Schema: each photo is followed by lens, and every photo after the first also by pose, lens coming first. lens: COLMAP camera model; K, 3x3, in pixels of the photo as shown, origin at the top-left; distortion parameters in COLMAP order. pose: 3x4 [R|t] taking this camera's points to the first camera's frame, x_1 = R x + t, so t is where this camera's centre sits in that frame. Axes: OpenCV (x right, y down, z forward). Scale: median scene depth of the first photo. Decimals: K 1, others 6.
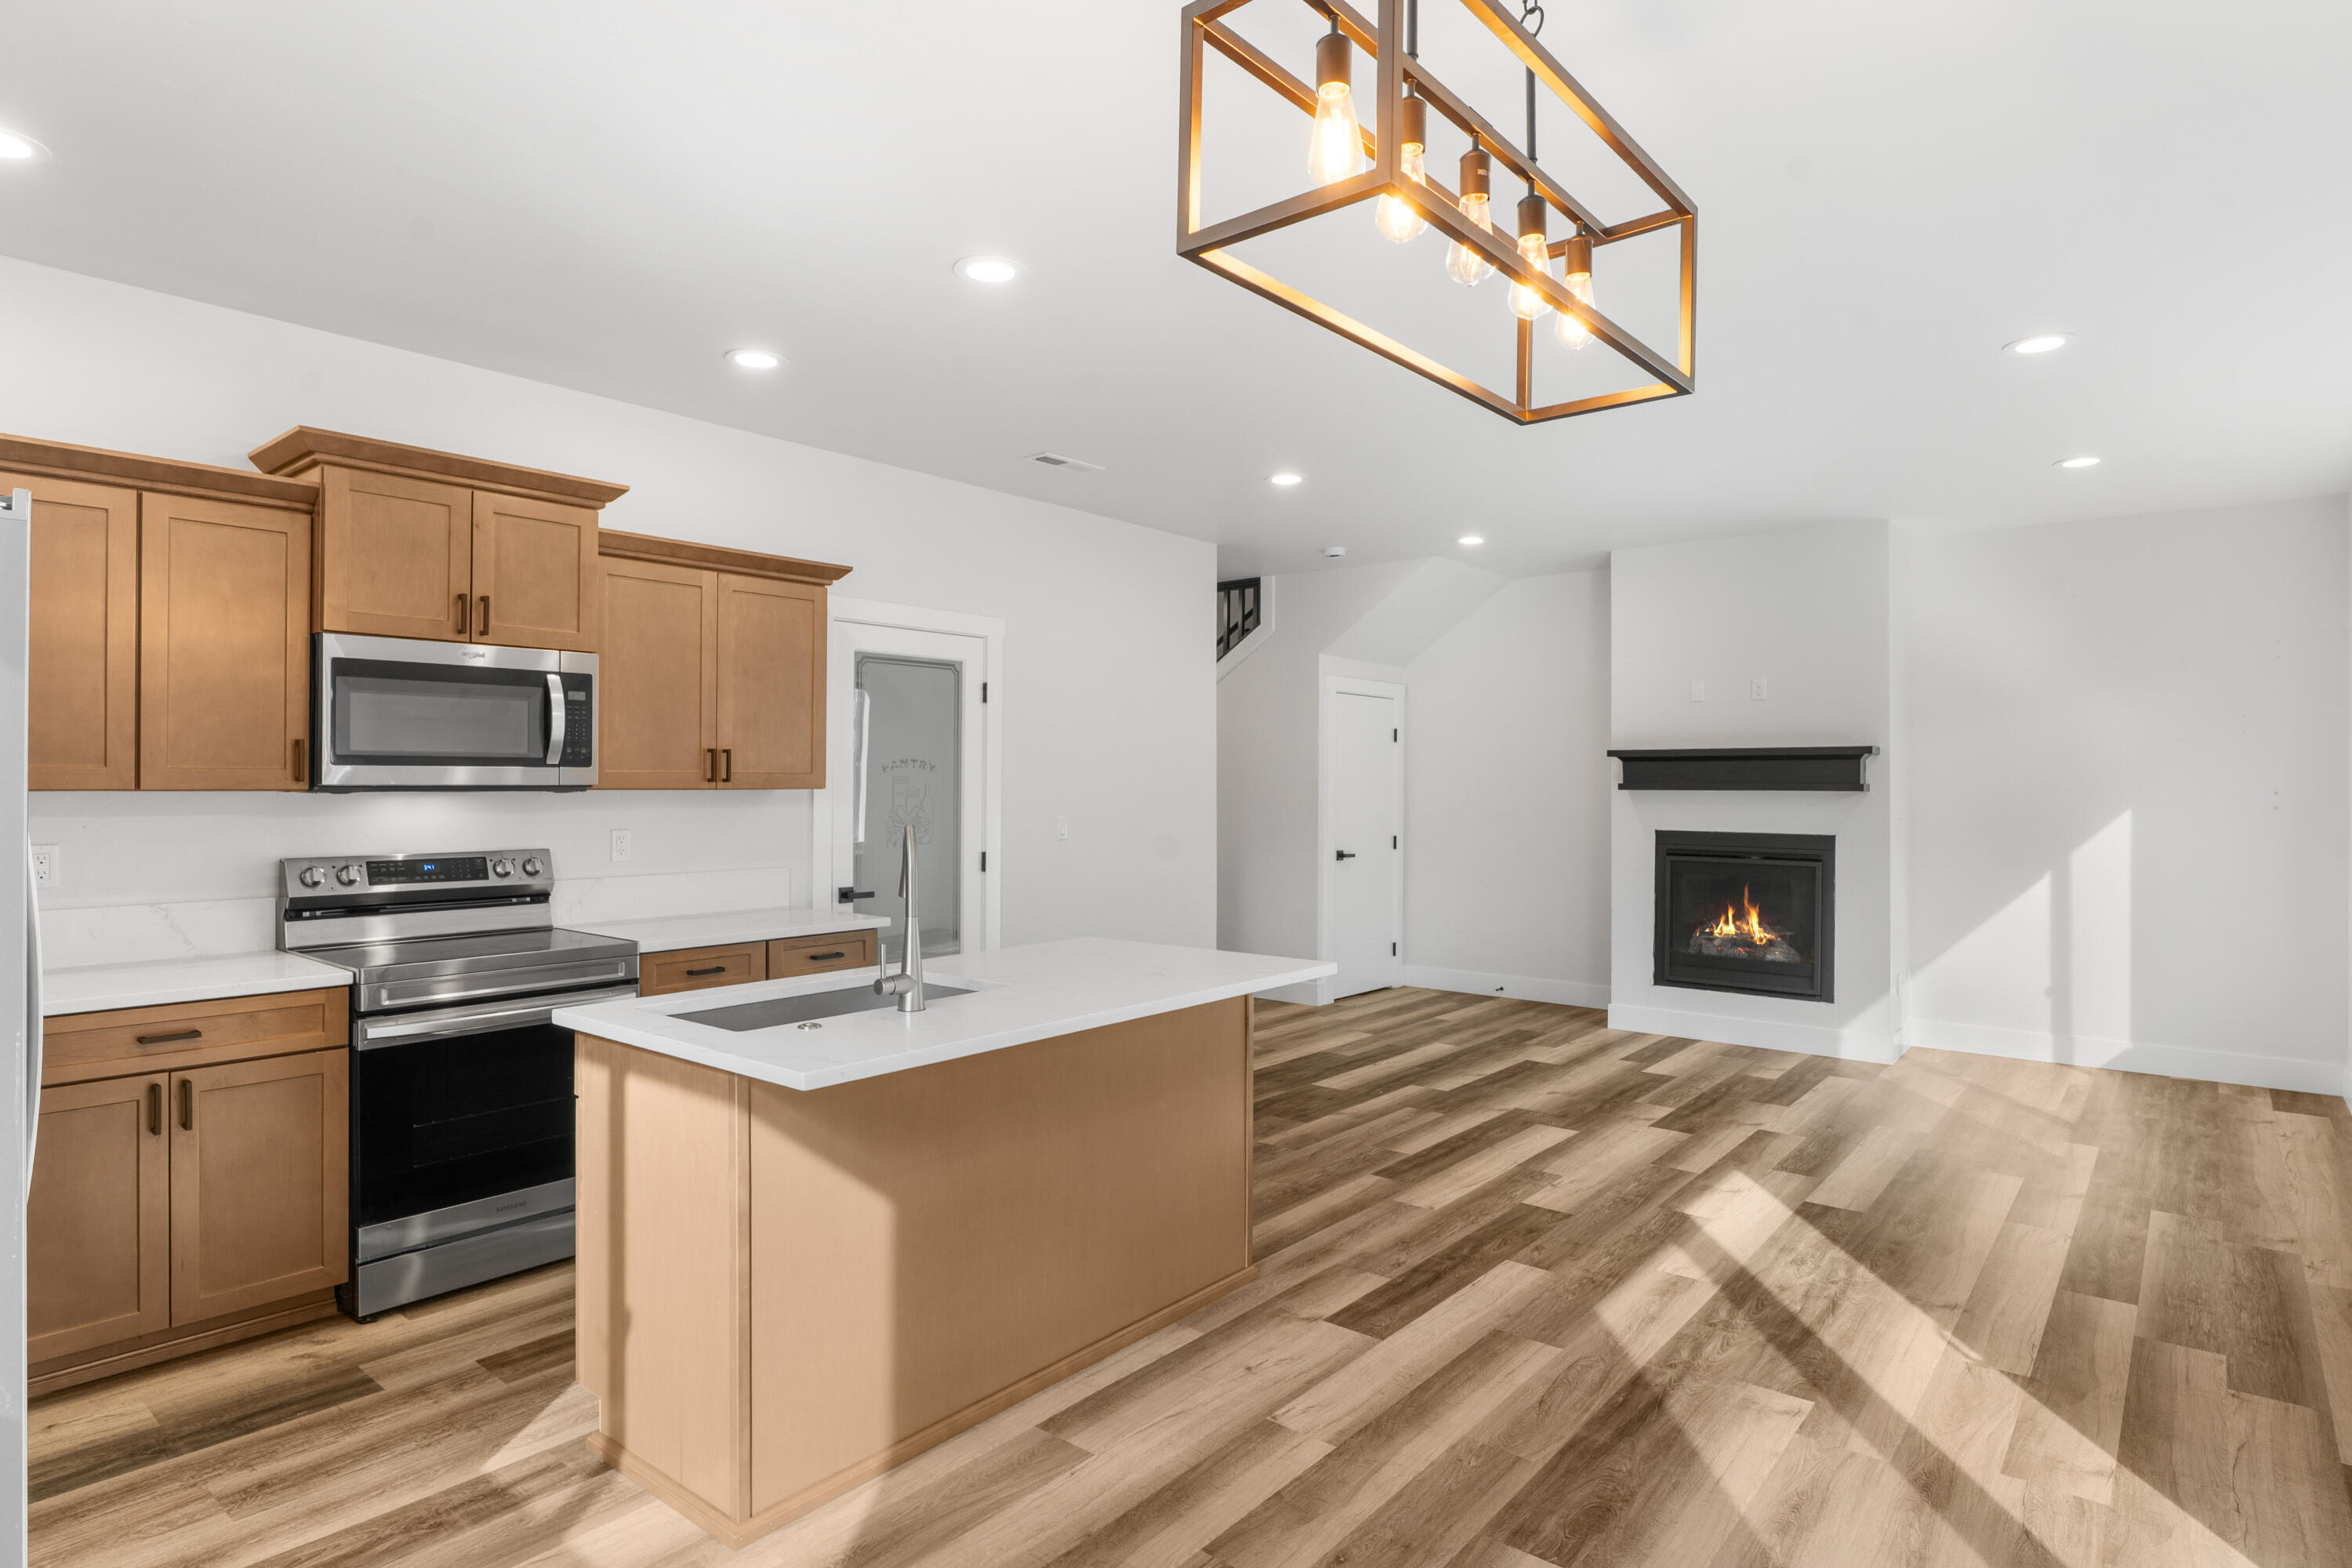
lens RADIAL K [[1249.2, 0, 1170.7], [0, 1249.2, 785.7], [0, 0, 1]] dist [-0.002423, -0.001199]
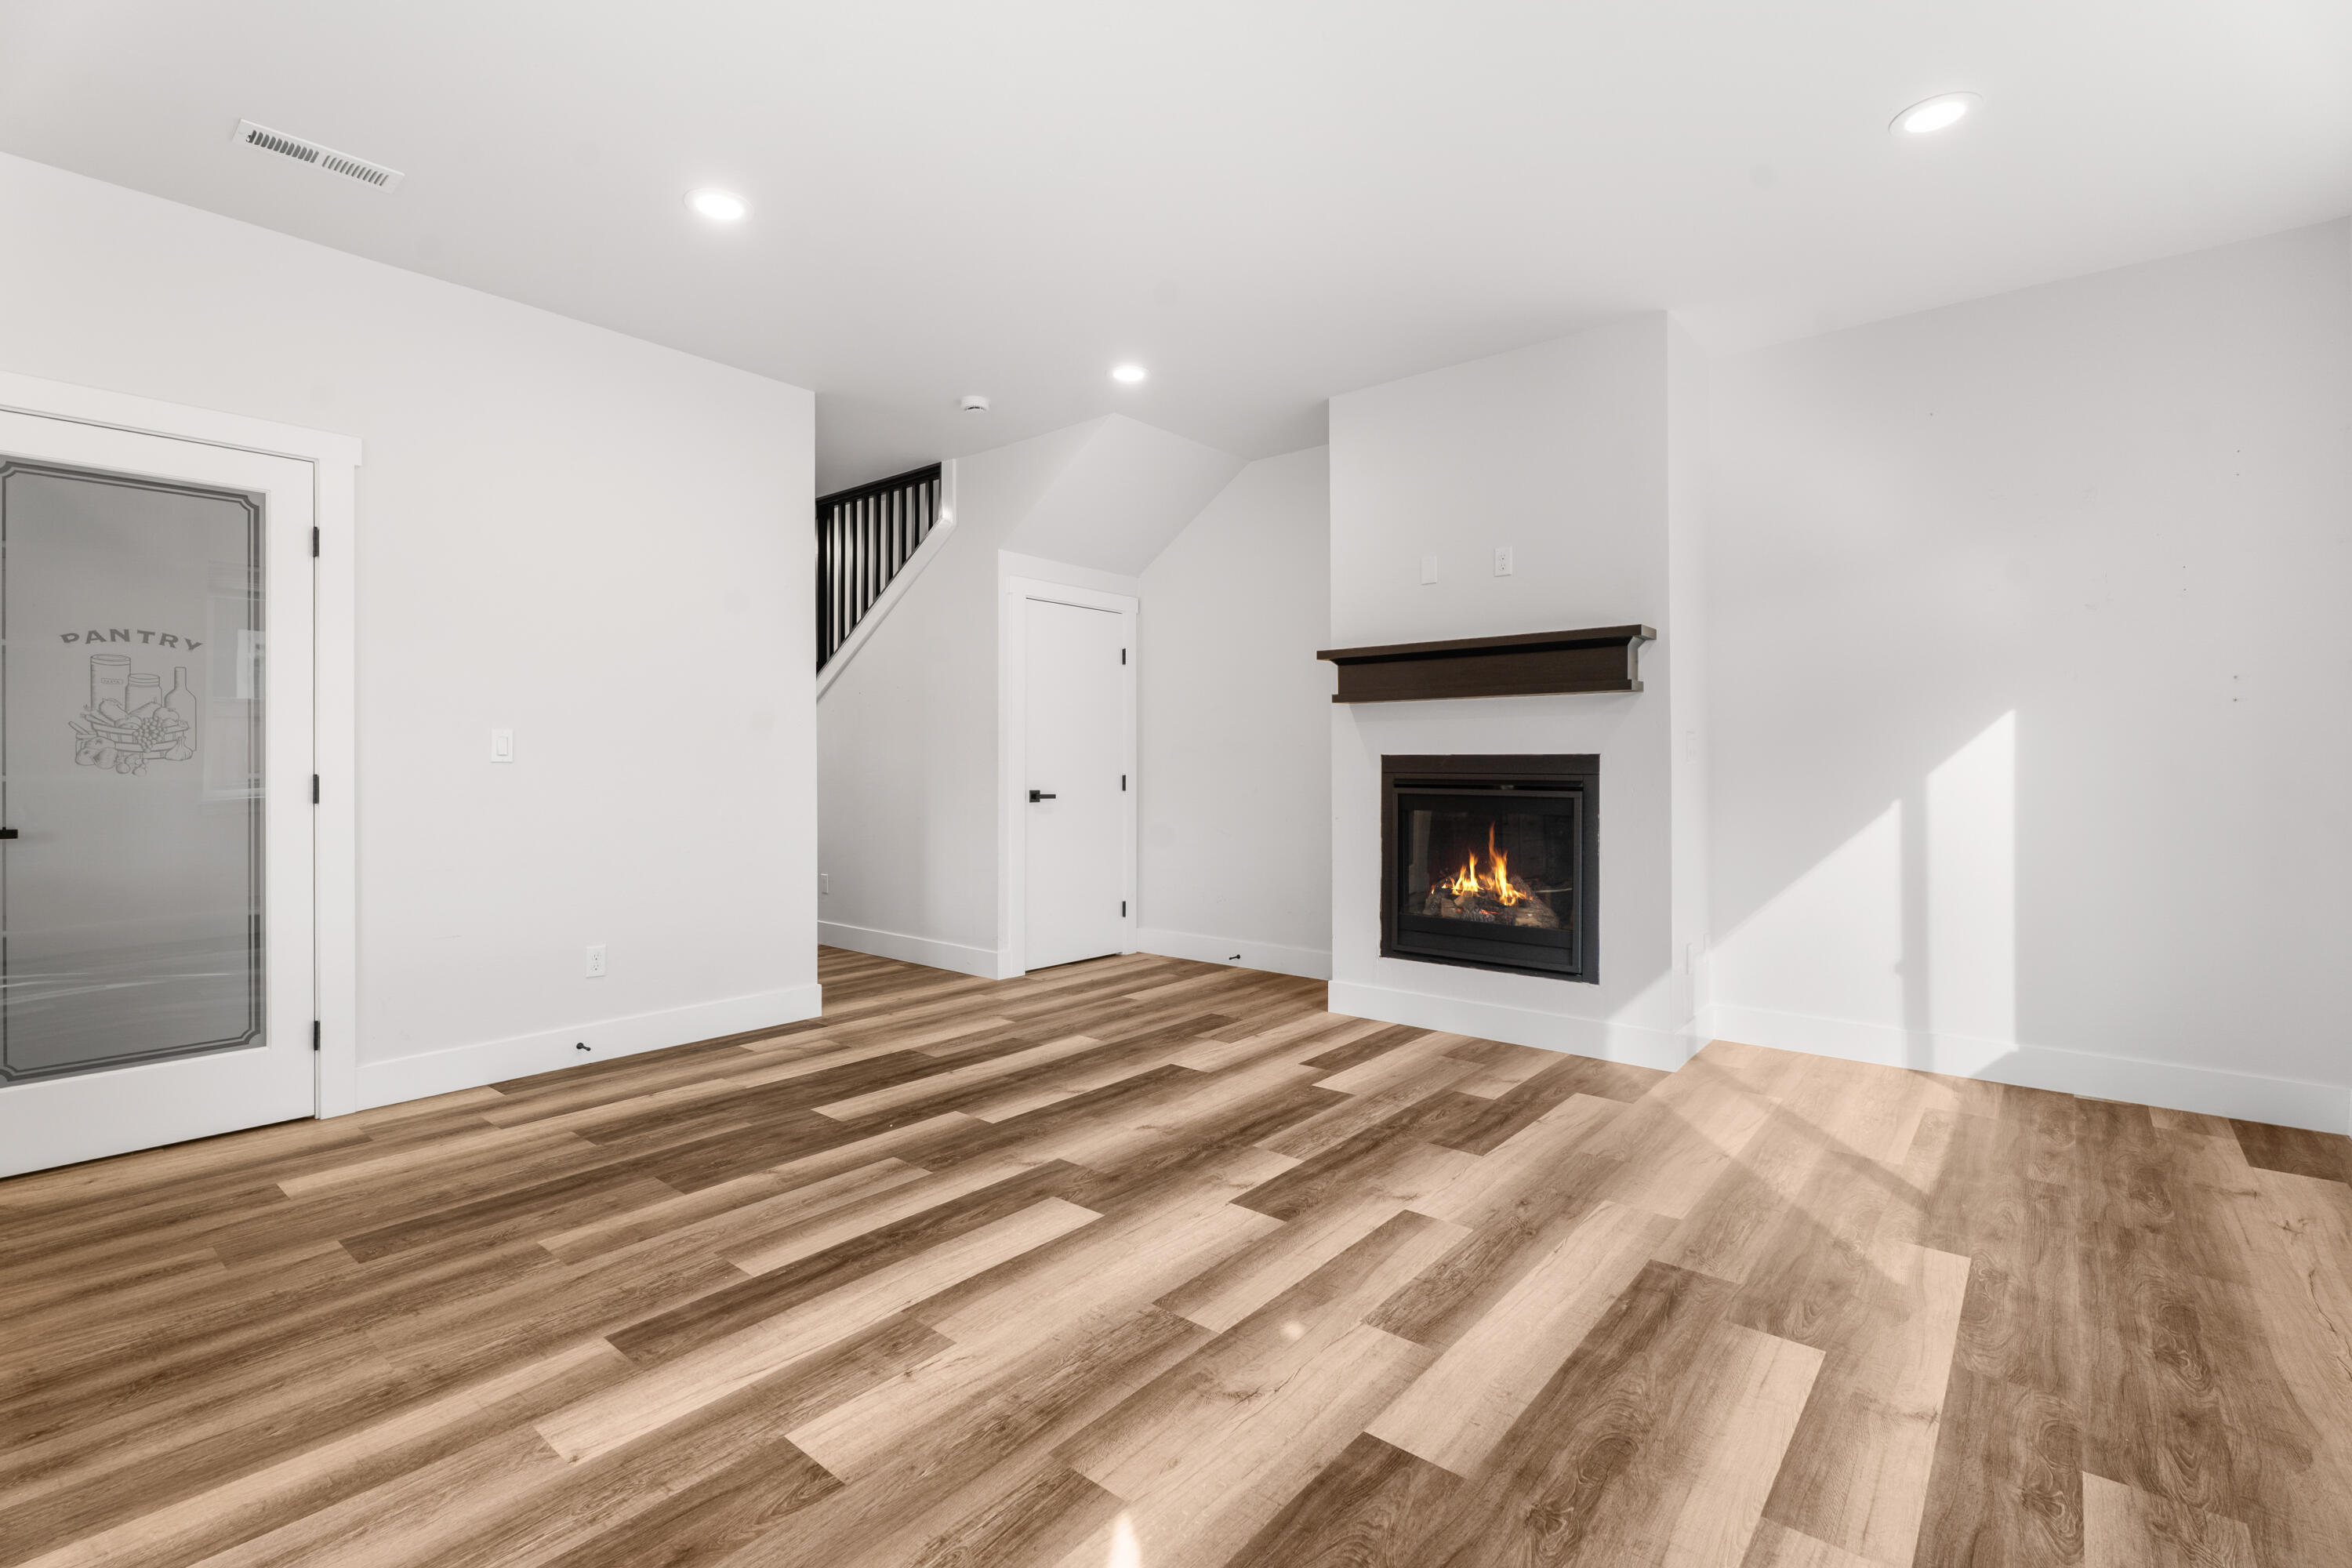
lens RADIAL K [[1057.7, 0, 1153.1], [0, 1057.7, 766.9], [0, 0, 1]] dist [0.000494, -0.001029]
pose [[0.999835, -0.006125, -0.017109, 0.375110], [0.006153, 0.999980, 0.001577, 0.059441], [0.017099, -0.001682, 0.999852, 0.502760]]
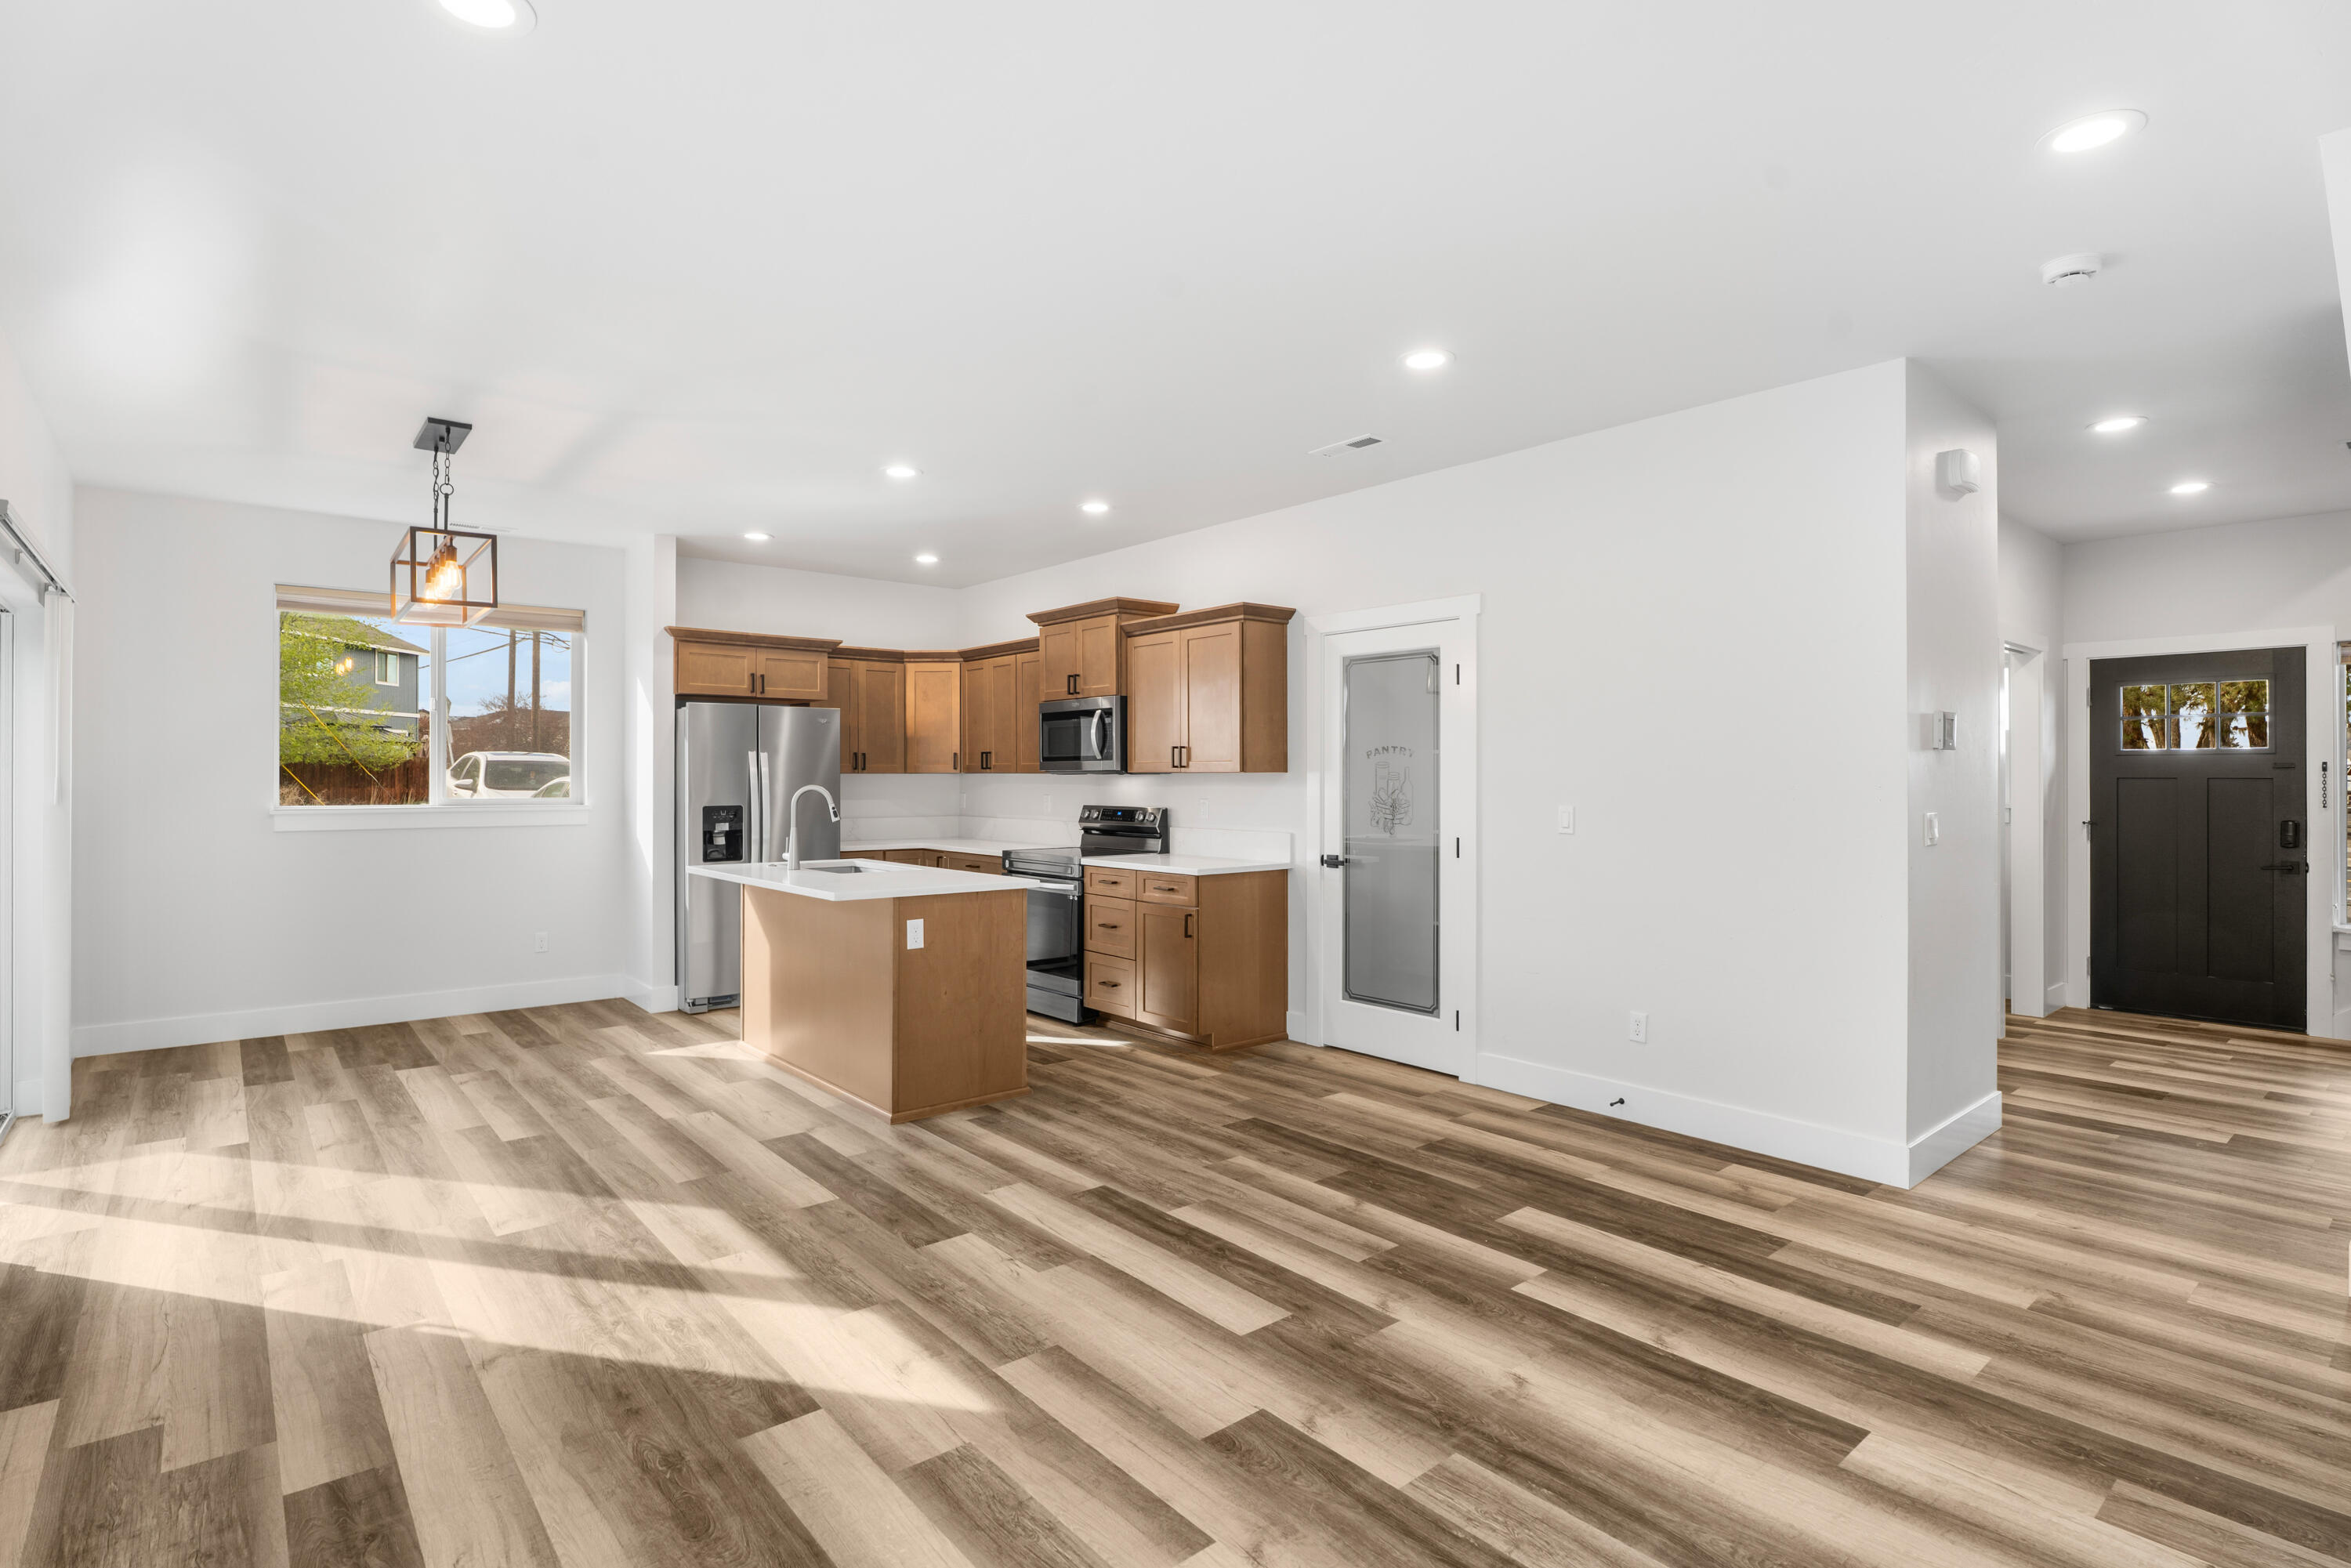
lens RADIAL K [[1146.1, 0, 1172.8], [0, 1146.1, 778.1], [0, 0, 1]] dist [-0.010394, -0.000370]
pose [[-0.177168, -0.004341, -0.984171, 0.905230], [-0.005789, 0.999978, -0.003368, 0.012772], [0.984164, 0.005101, -0.177189, 1.103638]]
